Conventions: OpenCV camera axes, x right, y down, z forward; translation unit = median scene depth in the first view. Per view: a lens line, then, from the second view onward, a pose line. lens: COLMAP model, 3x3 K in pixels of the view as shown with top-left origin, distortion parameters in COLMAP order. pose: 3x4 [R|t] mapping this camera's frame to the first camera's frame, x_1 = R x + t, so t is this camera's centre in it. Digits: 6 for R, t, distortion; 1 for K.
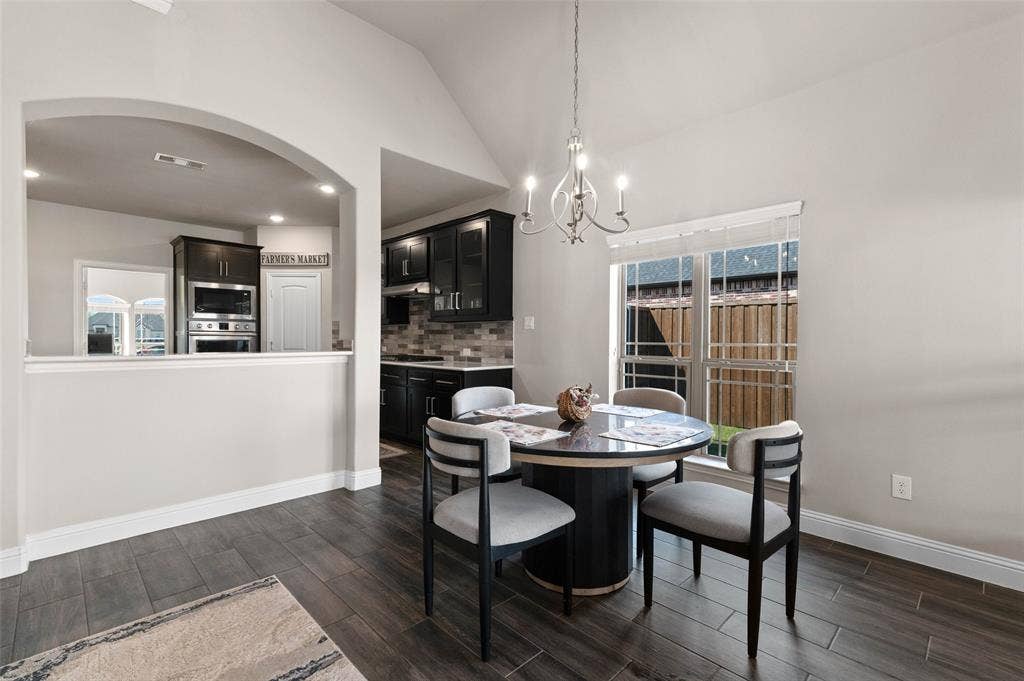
lens RADIAL K [[466.5, 0, 513.5], [0, 466.5, 341.7], [0, 0, 1]] dist [0.020865, 0.000305]
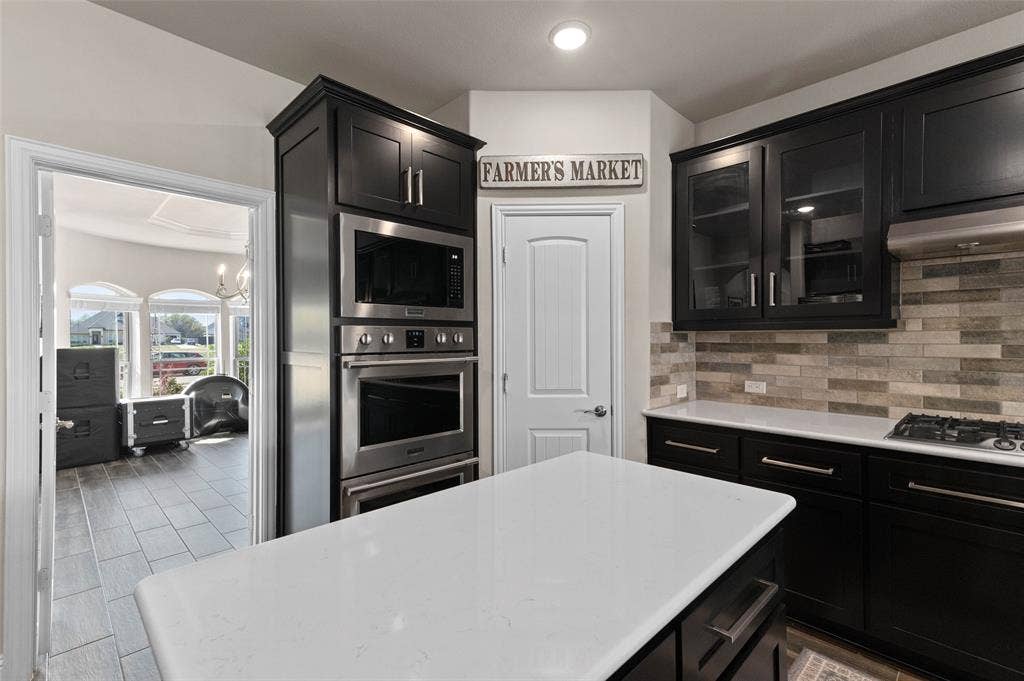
lens RADIAL K [[466.5, 0, 510.7], [0, 466.5, 339.6], [0, 0, 1]] dist [0.020865, 0.000305]
pose [[0.999954, -0.009491, 0.001314, -0.514511], [0.009494, 0.999952, -0.002296, -0.029367], [-0.001292, 0.002309, 0.999997, 0.594990]]
